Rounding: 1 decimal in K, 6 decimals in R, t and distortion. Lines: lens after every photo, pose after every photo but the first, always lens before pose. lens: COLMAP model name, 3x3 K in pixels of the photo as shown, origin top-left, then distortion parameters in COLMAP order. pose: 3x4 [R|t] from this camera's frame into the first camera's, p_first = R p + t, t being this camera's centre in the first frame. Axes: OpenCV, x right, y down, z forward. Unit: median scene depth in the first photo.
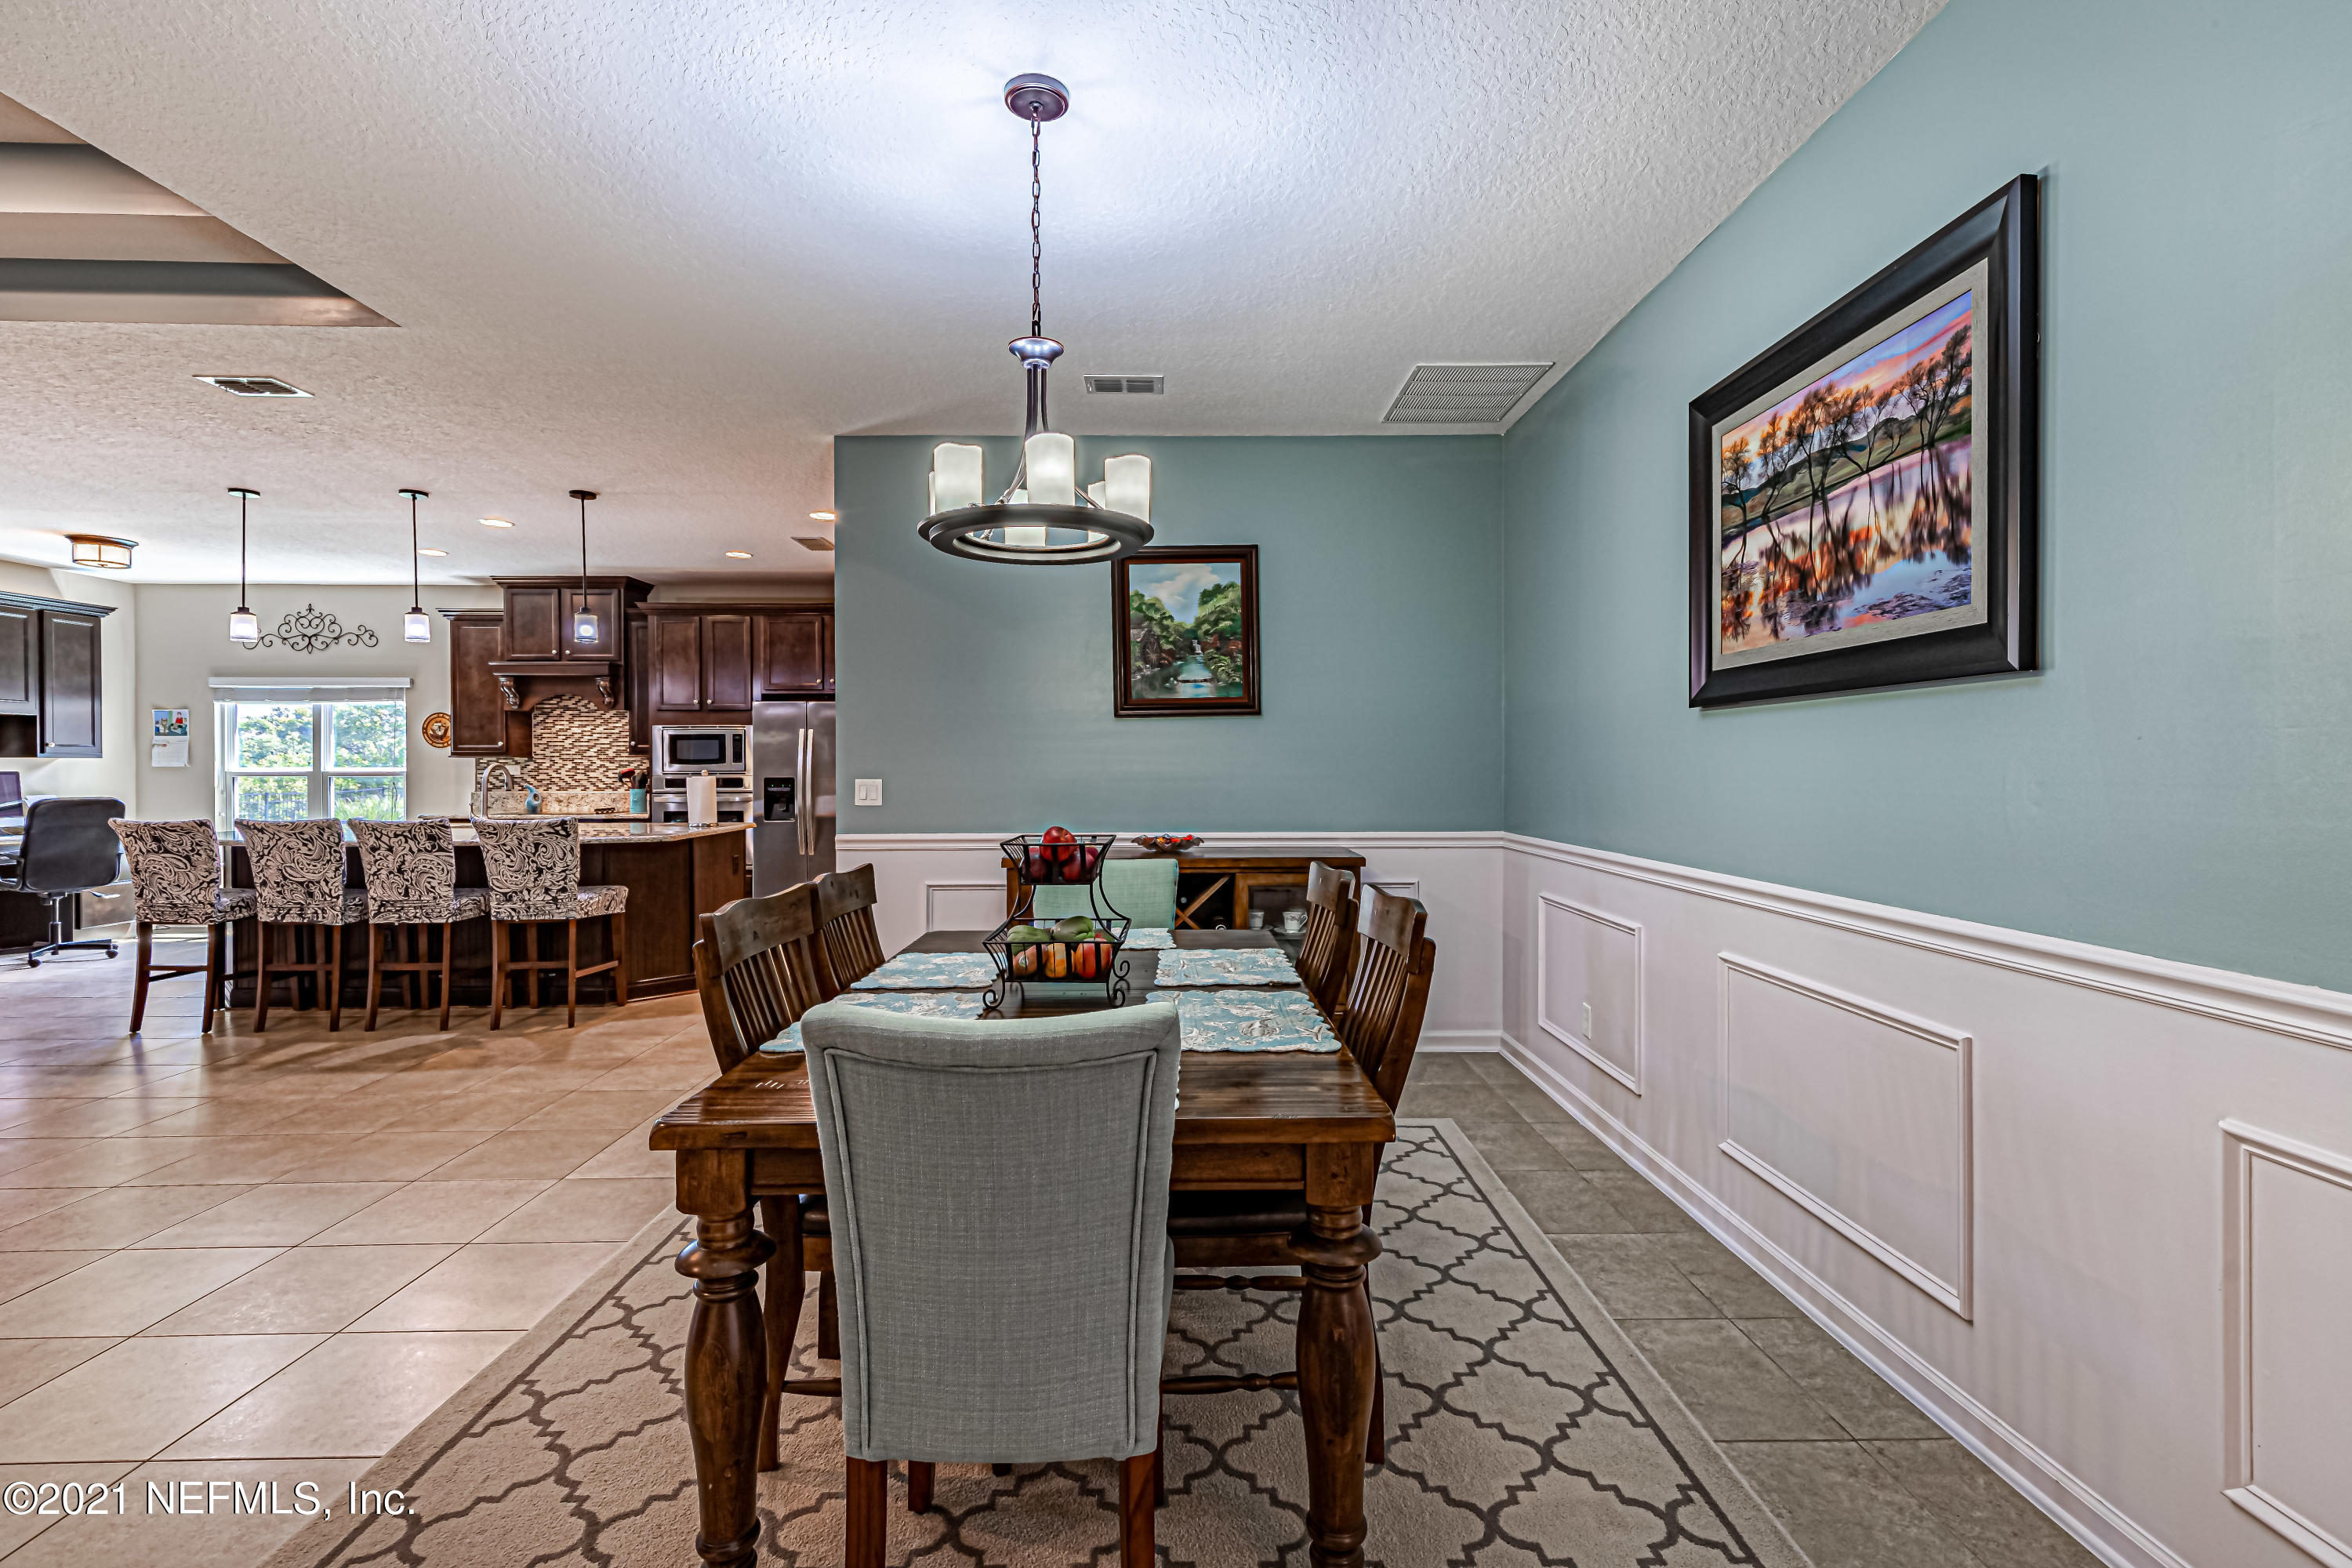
lens RADIAL K [[1066.8, 0, 1178.0], [0, 1066.8, 771.2], [0, 0, 1]] dist [0.009930, -0.002195]
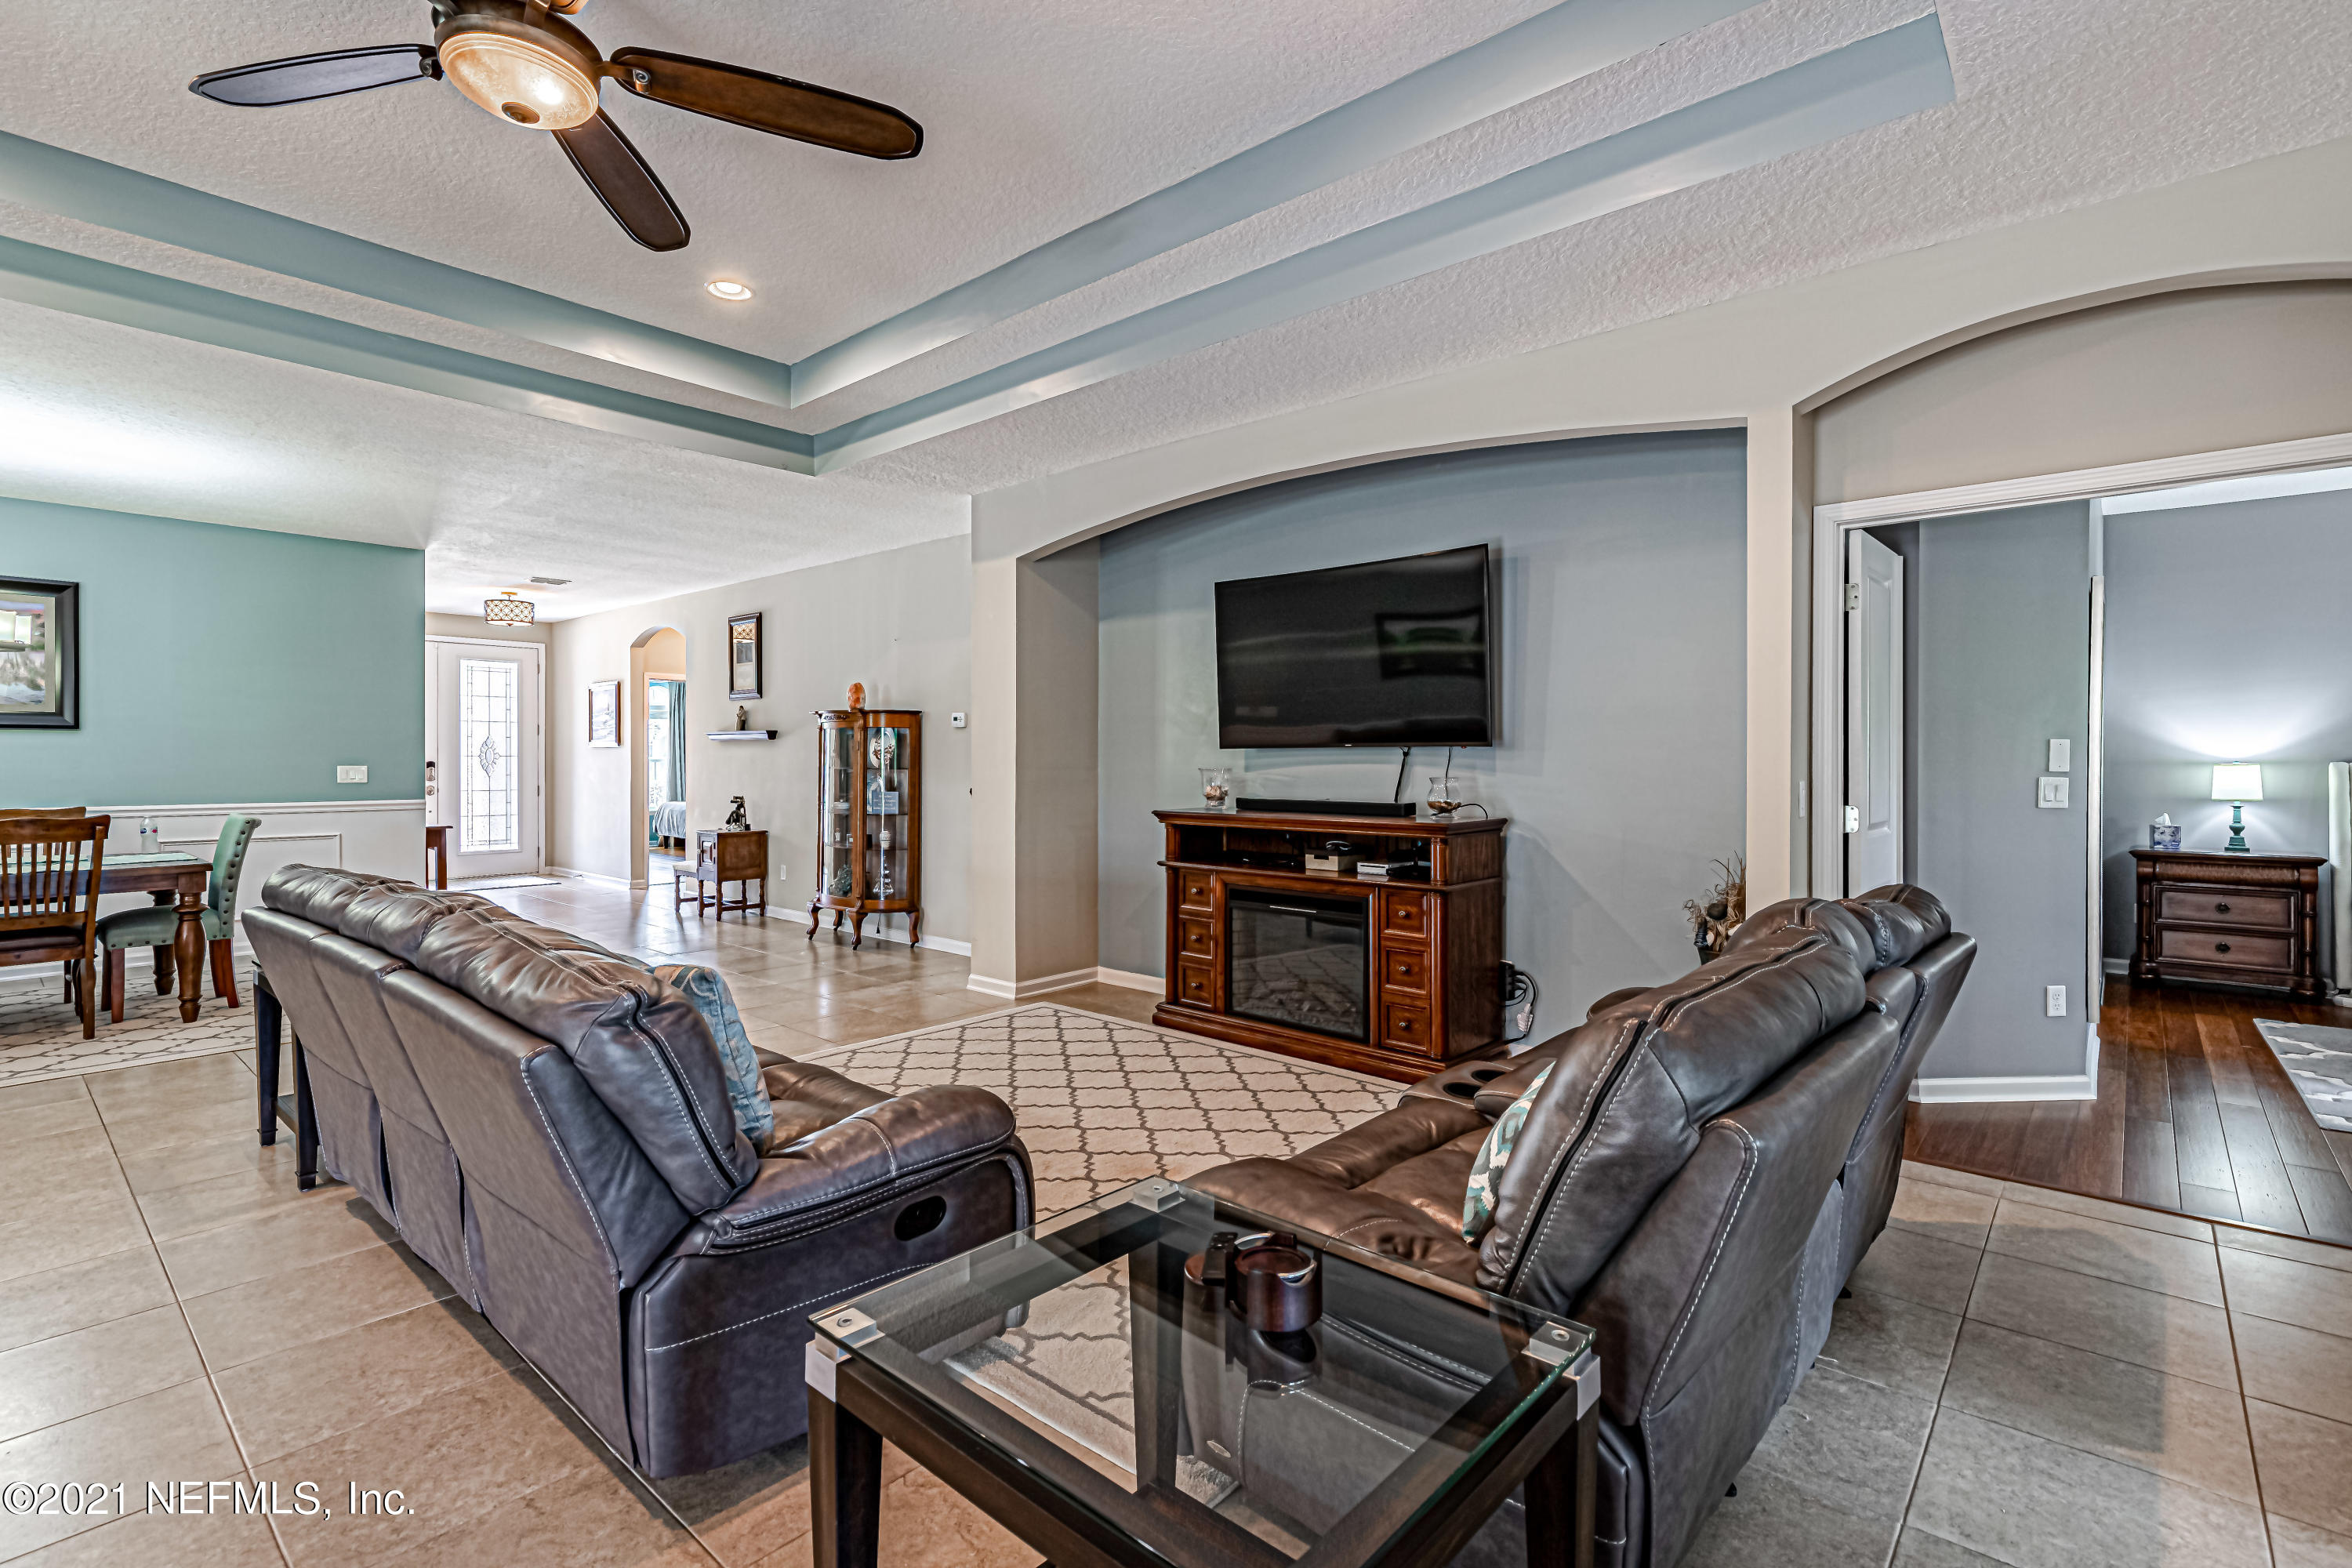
lens RADIAL K [[1066.8, 0, 1161.1], [0, 1066.8, 767.5], [0, 0, 1]] dist [0.009930, -0.002195]
pose [[-0.737559, -0.003656, 0.675272, -1.588654], [0.001170, 0.999977, 0.006692, 0.003970], [-0.675281, 0.005725, -0.737538, 0.472980]]
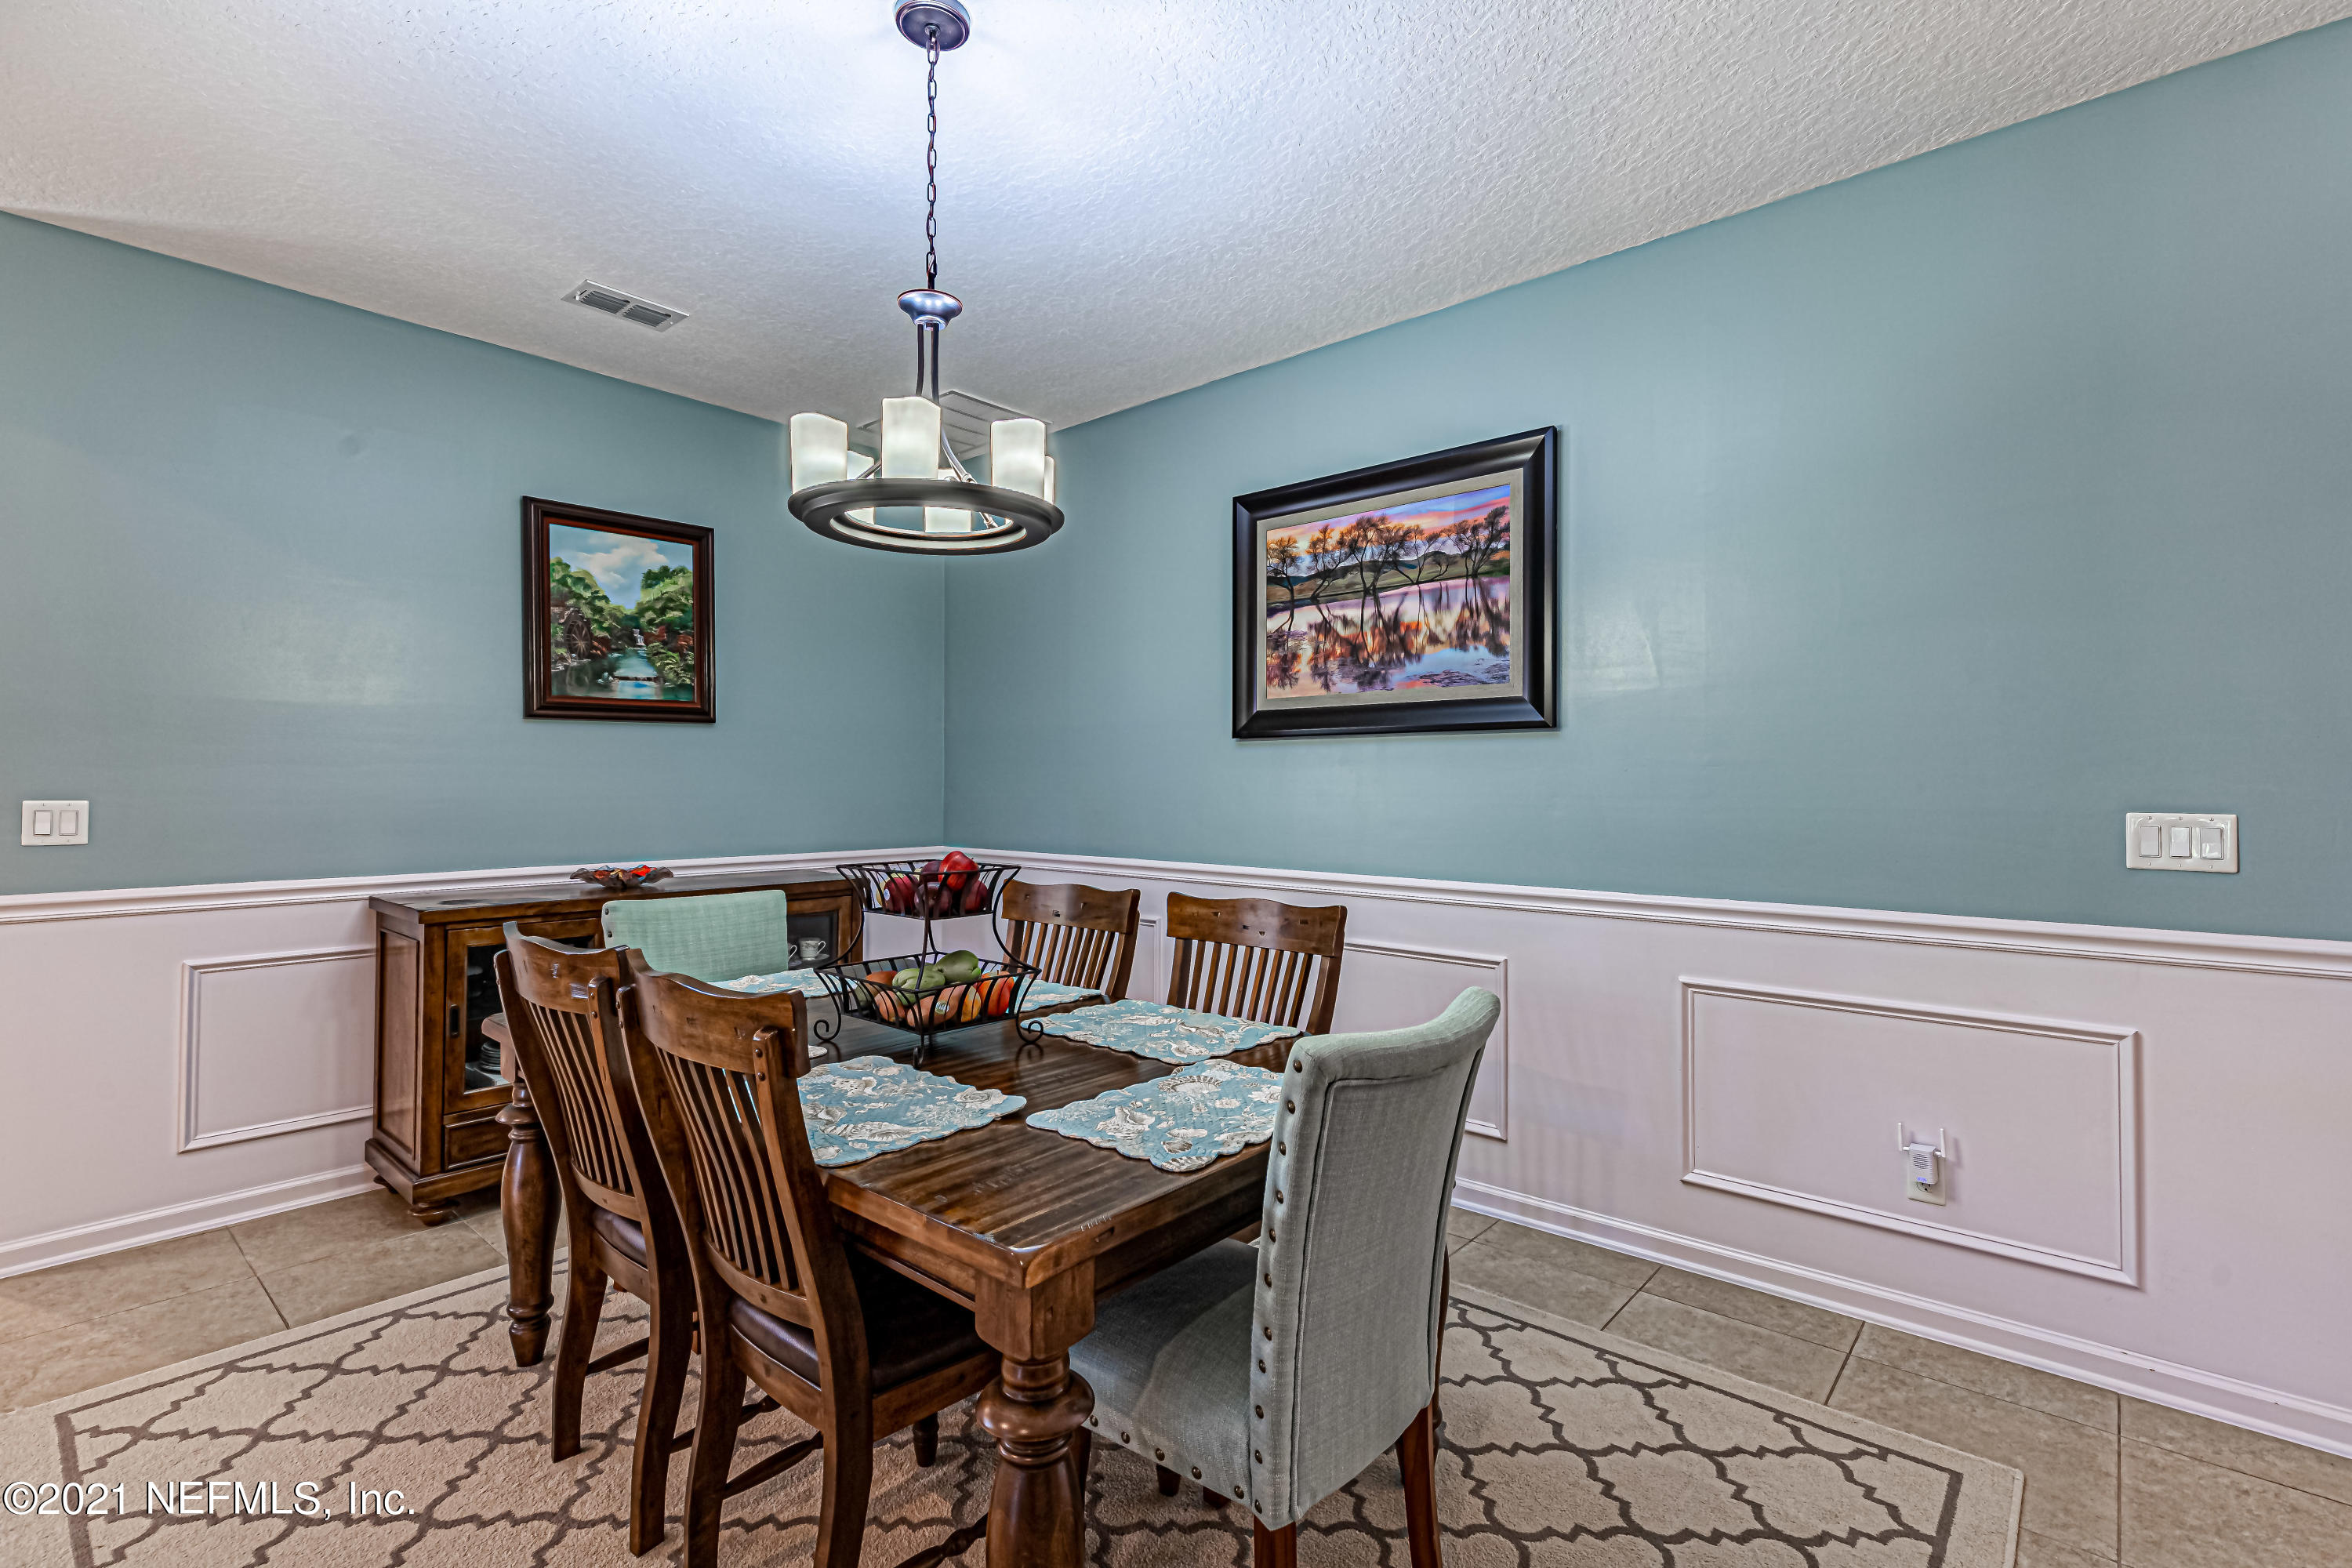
lens RADIAL K [[1066.8, 0, 1173.6], [0, 1066.8, 776.2], [0, 0, 1]] dist [0.009930, -0.002195]
pose [[0.668191, 0.010368, 0.743918, -0.321725], [-0.001695, 0.999922, -0.012414, 0.000601], [-0.743988, 0.007034, 0.668156, 0.135453]]
